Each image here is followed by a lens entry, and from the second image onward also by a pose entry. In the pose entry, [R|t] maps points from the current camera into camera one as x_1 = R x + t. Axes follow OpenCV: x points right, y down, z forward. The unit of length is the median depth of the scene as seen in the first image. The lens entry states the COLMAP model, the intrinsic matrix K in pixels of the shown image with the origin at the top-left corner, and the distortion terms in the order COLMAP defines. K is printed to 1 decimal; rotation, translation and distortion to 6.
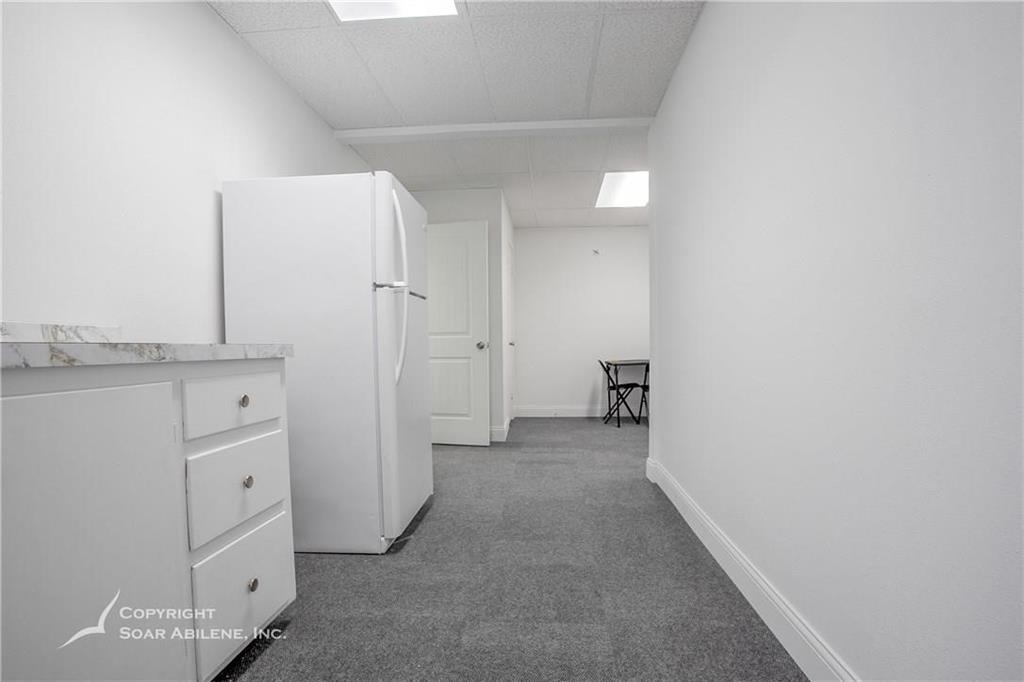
lens RADIAL K [[510.2, 0, 502.0], [0, 510.2, 325.4], [0, 0, 1]] dist [-0.073768, 0.031200]
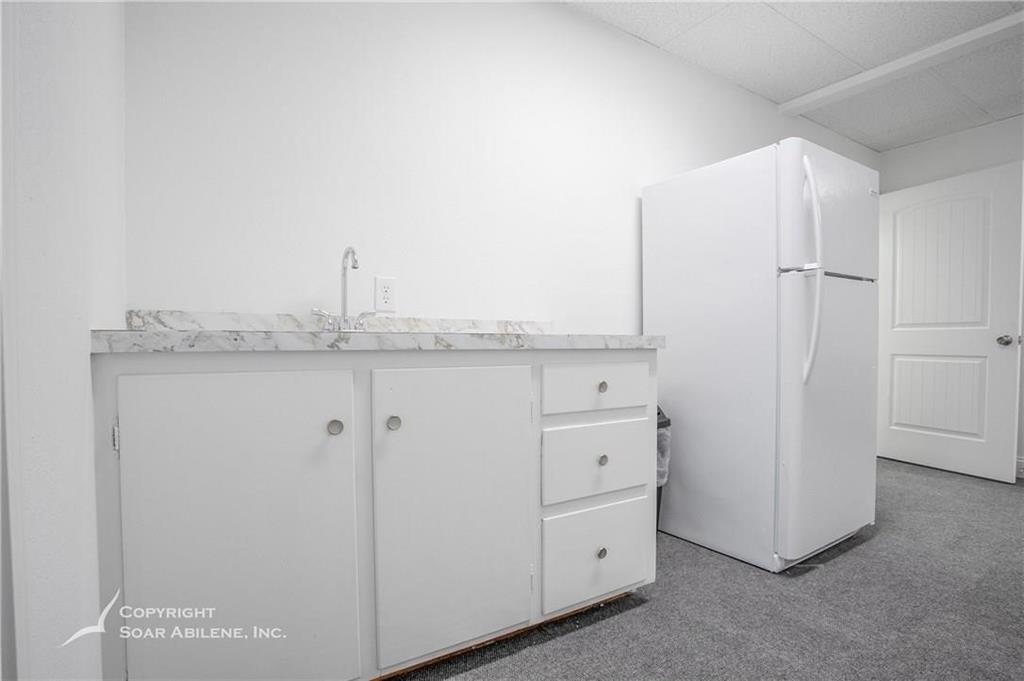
lens RADIAL K [[504.1, 0, 512.0], [0, 504.1, 333.6], [0, 0, 1]] dist [-0.061961, 0.020056]
pose [[0.611373, 0.004585, -0.791329, 0.212106], [0.020071, 0.999572, 0.021298, 0.005266], [0.791088, -0.028904, 0.611019, 0.145773]]
